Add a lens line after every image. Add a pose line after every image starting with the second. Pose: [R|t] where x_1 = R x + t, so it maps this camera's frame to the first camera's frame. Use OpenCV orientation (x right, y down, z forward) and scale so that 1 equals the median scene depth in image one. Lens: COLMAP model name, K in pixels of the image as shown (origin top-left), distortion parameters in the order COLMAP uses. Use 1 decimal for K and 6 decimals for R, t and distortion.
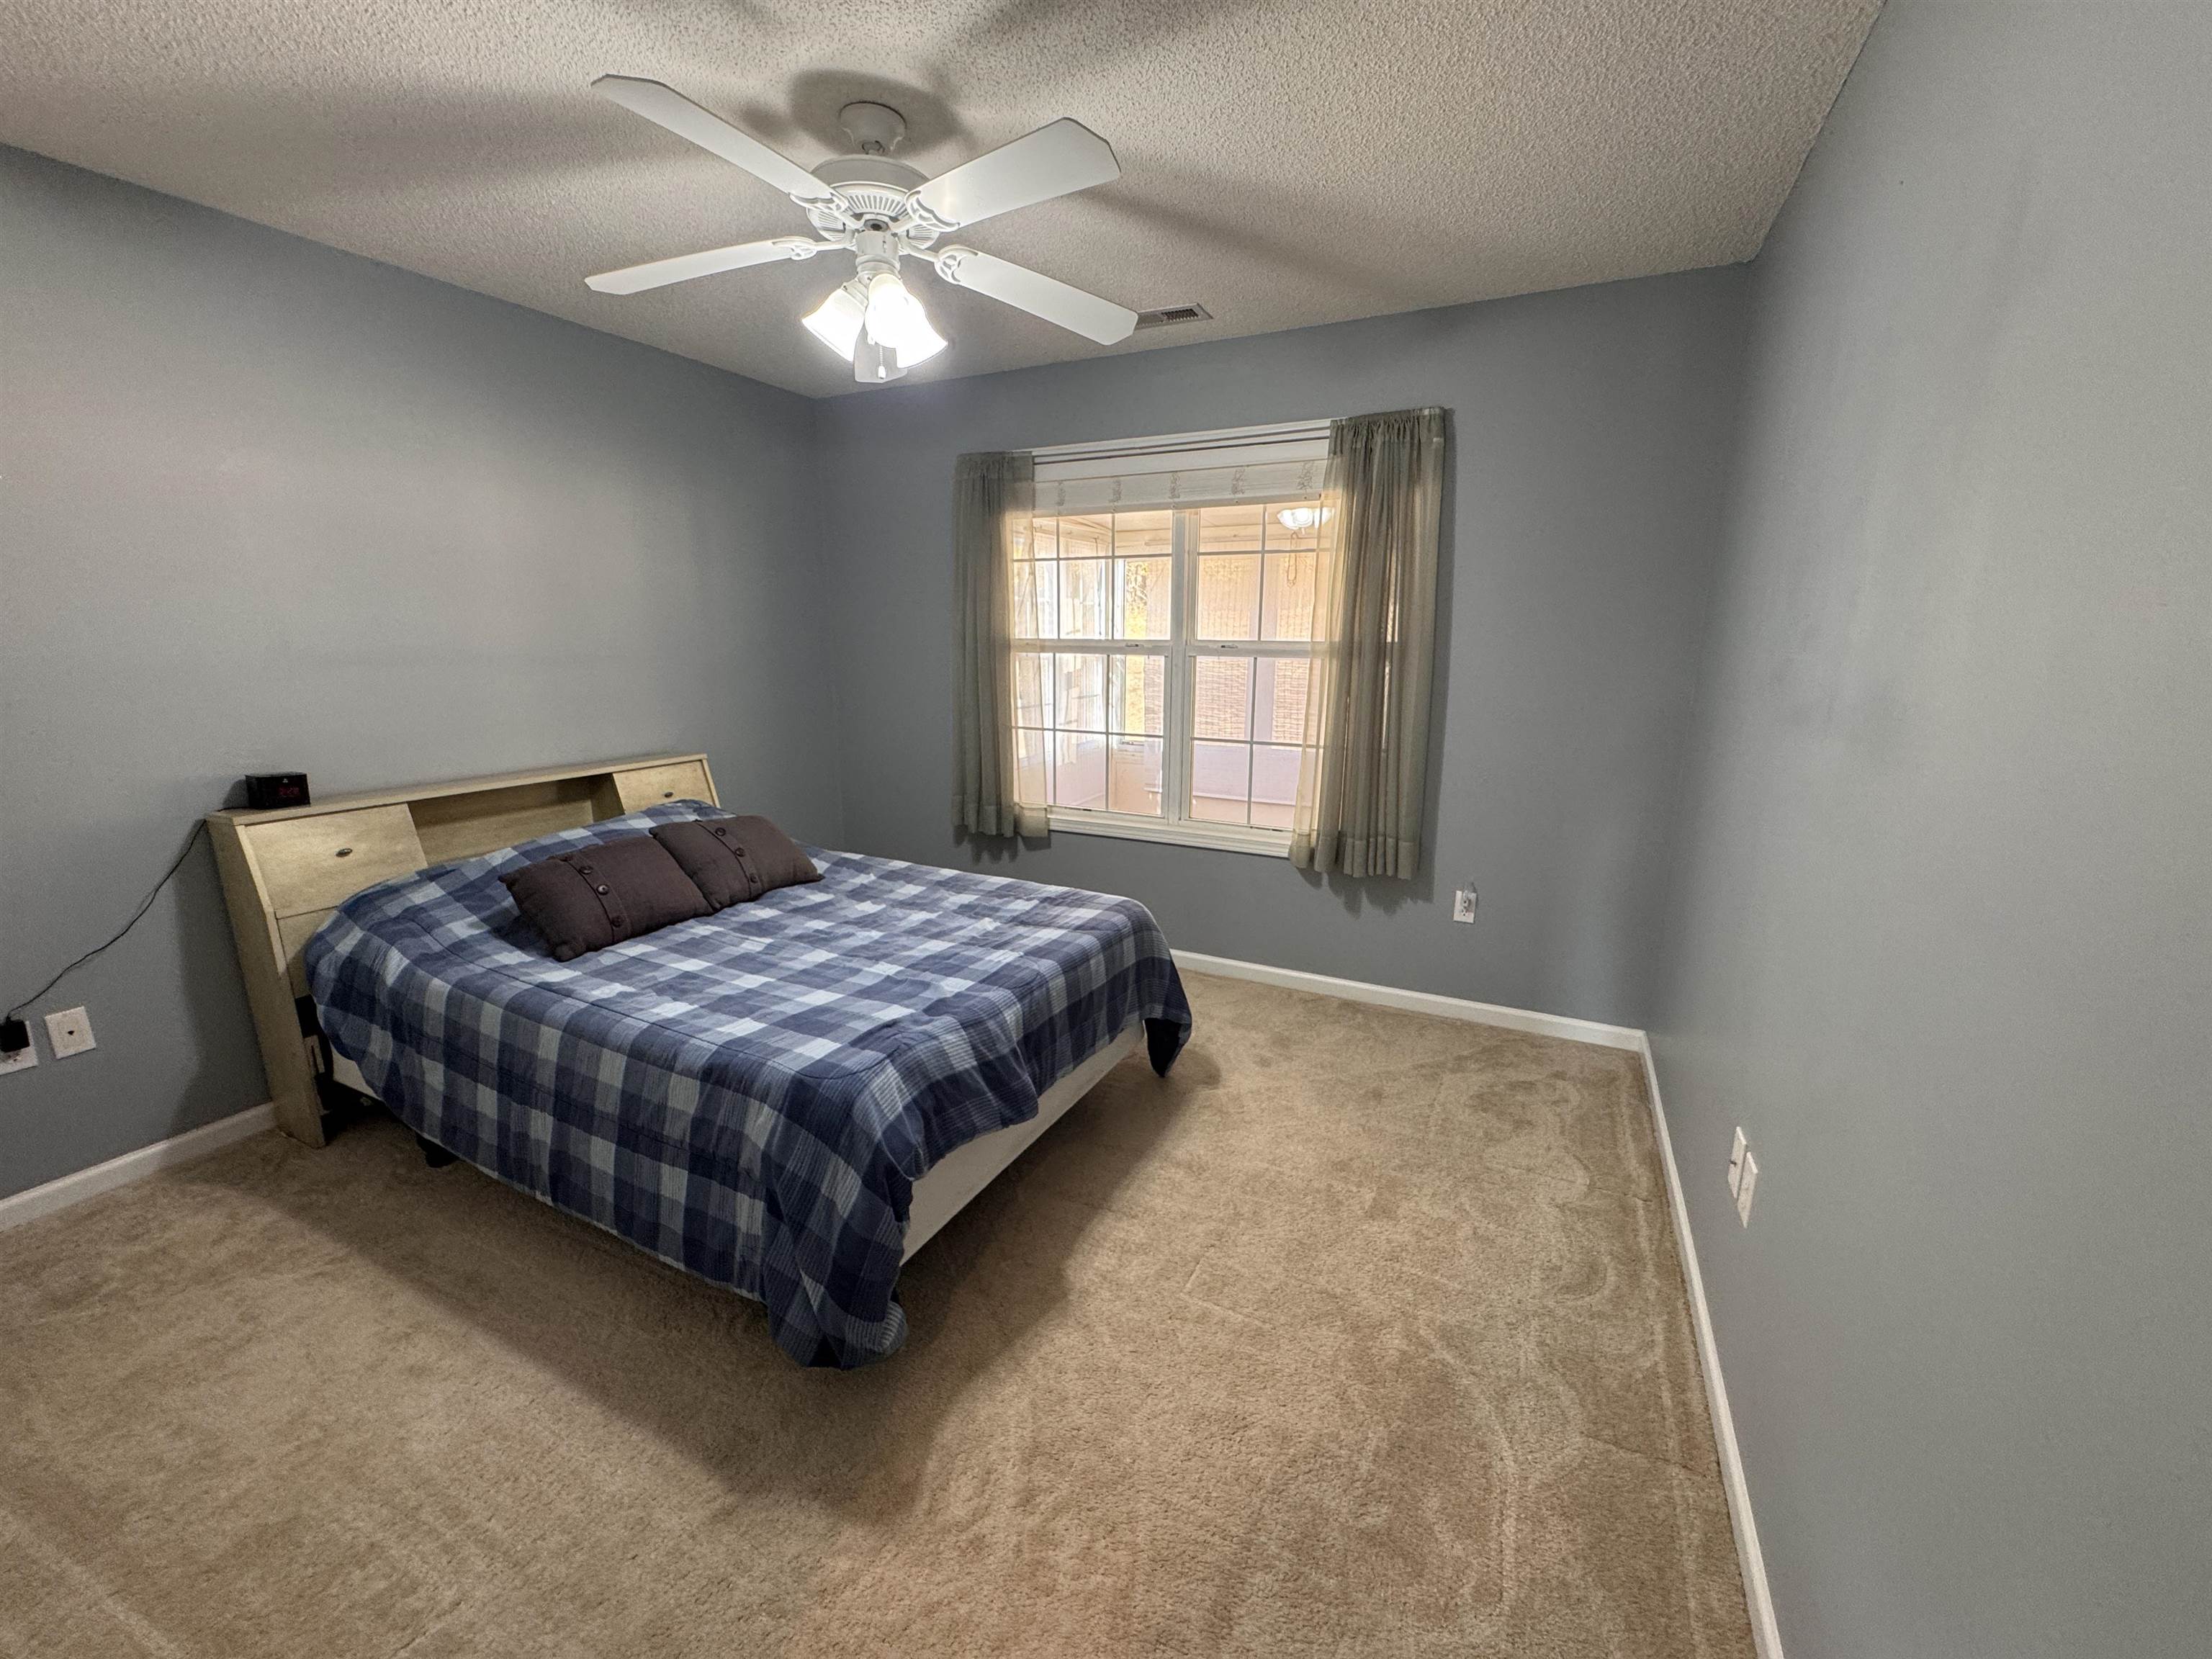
lens RADIAL K [[896.8, 0, 1106.0], [0, 896.8, 829.5], [0, 0, 1]] dist [-0.000351, 0.000000]
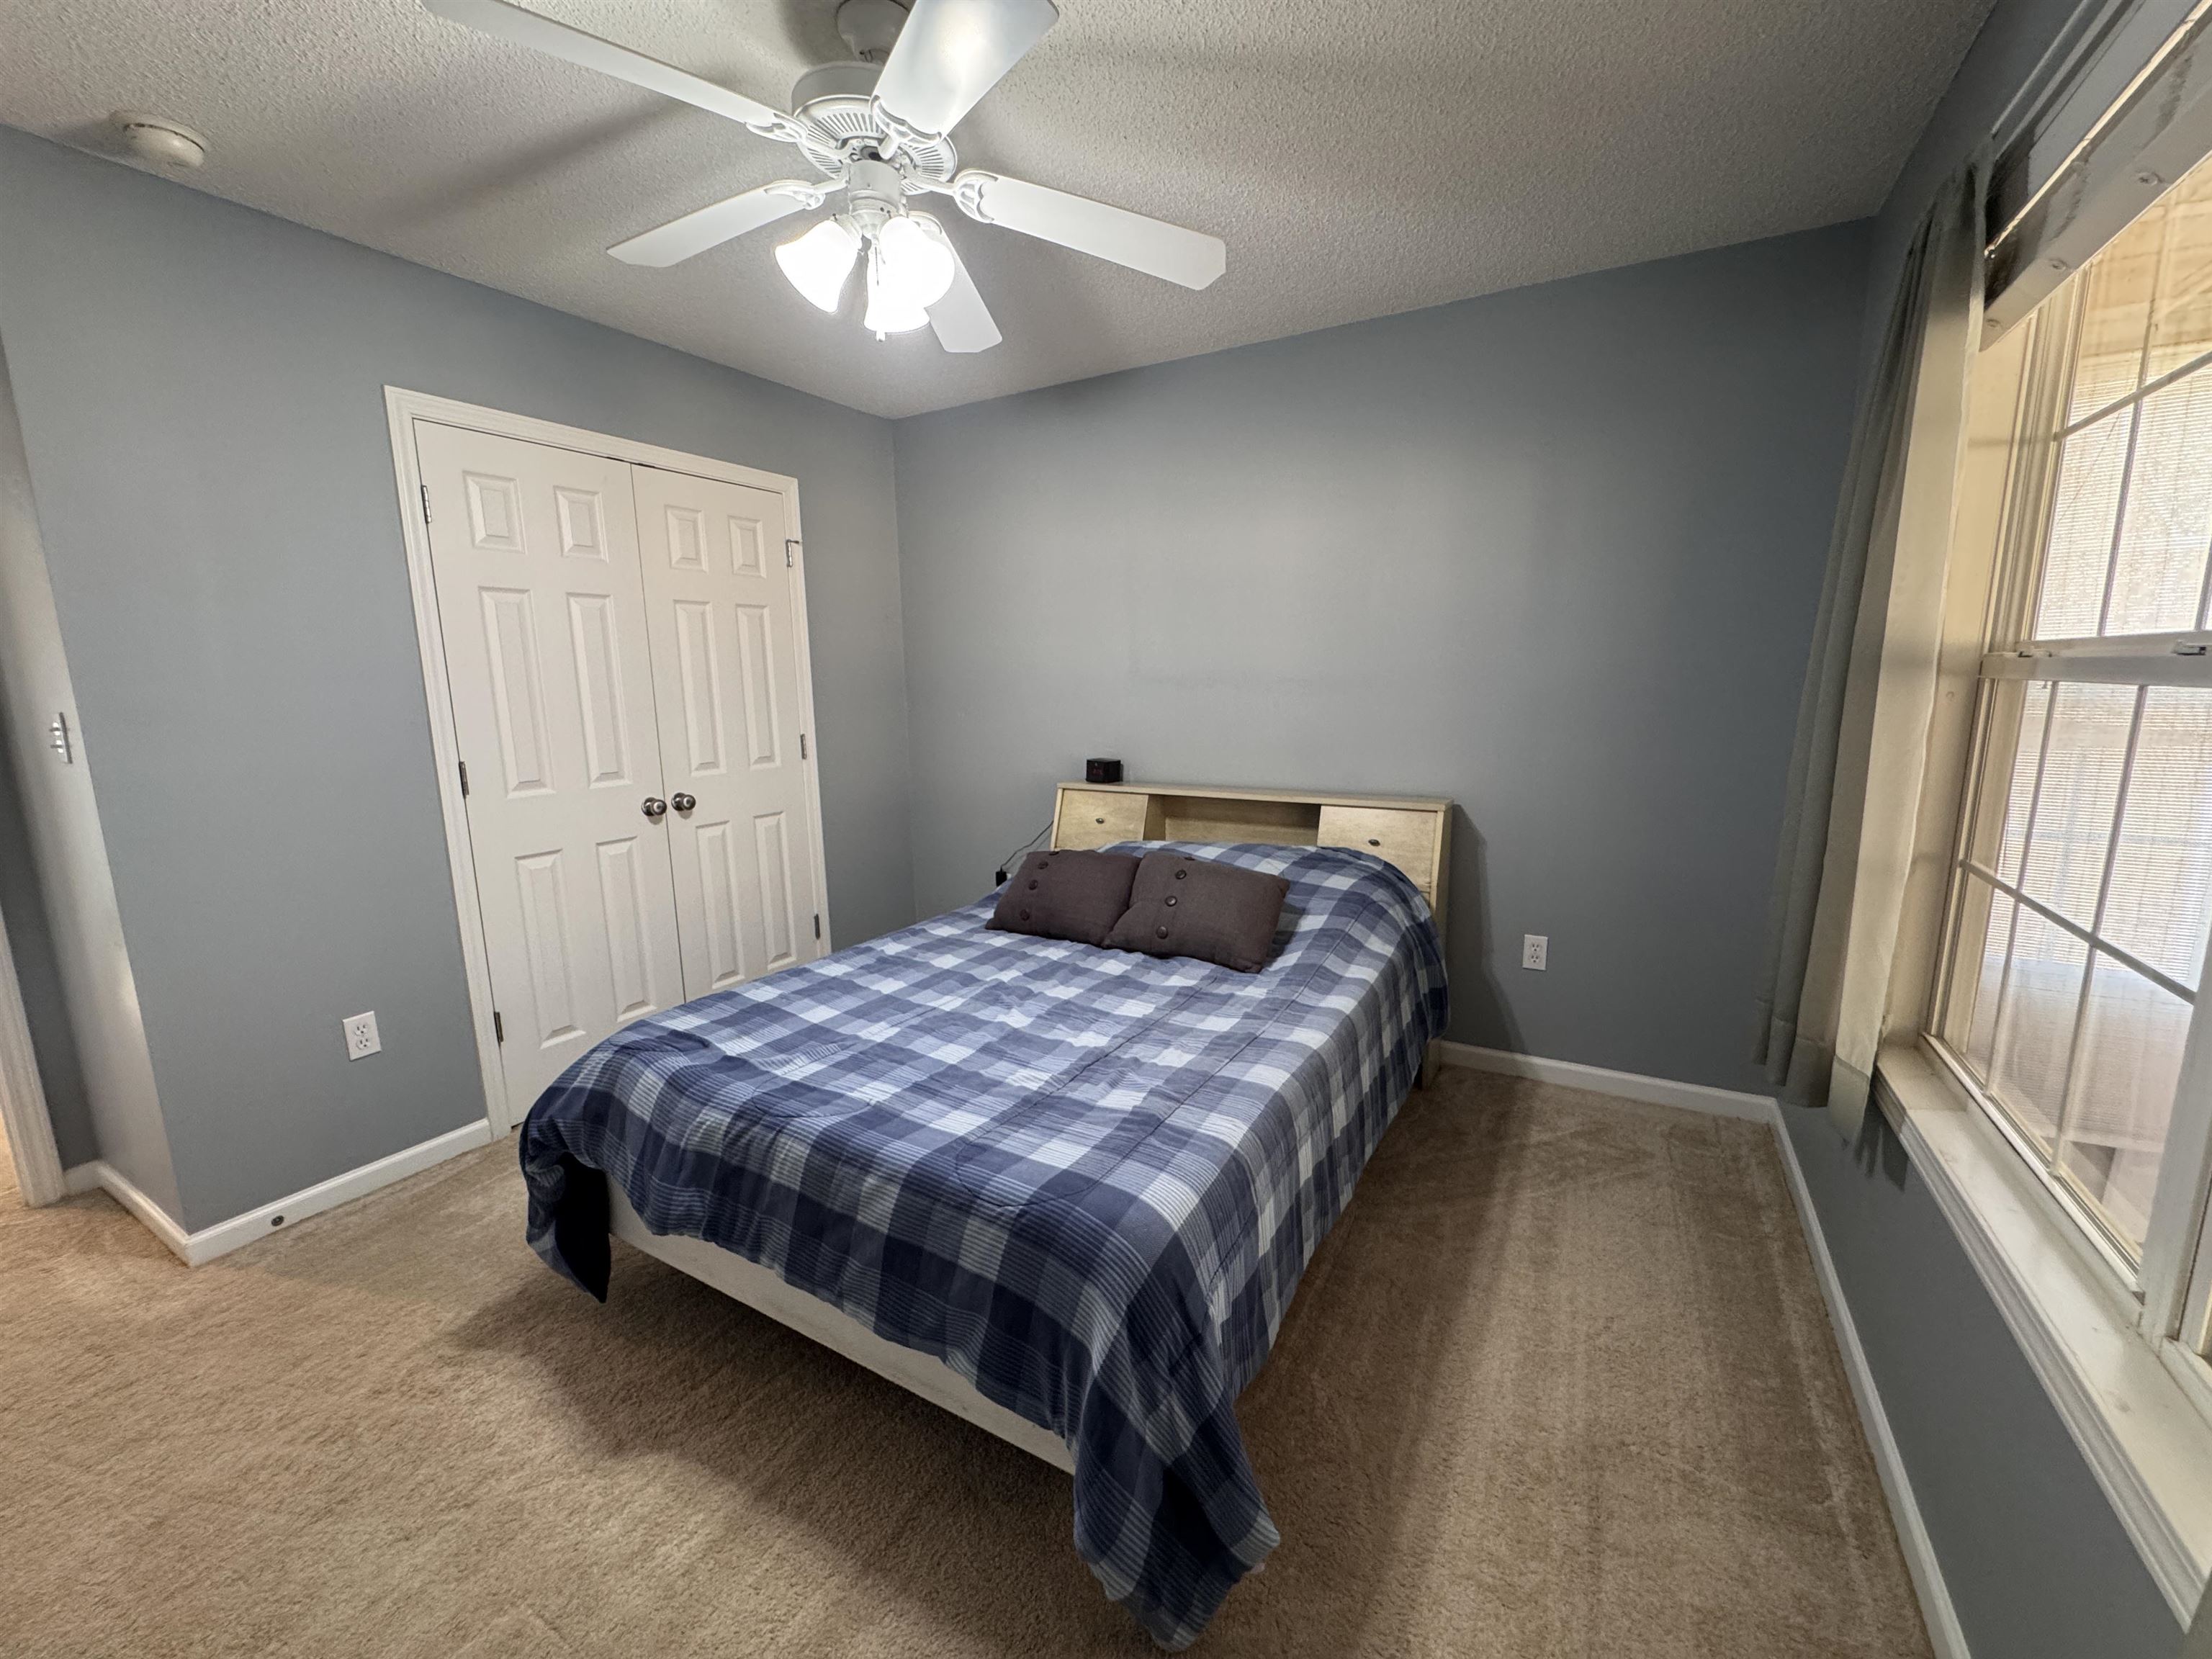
lens RADIAL K [[896.8, 0, 1106.0], [0, 896.8, 829.5], [0, 0, 1]] dist [-0.000351, 0.000000]
pose [[-0.070200, 0.167424, -0.983383, 0.498089], [-0.195409, 0.964407, 0.178143, -0.207267], [0.978206, 0.204667, -0.034985, 1.059283]]
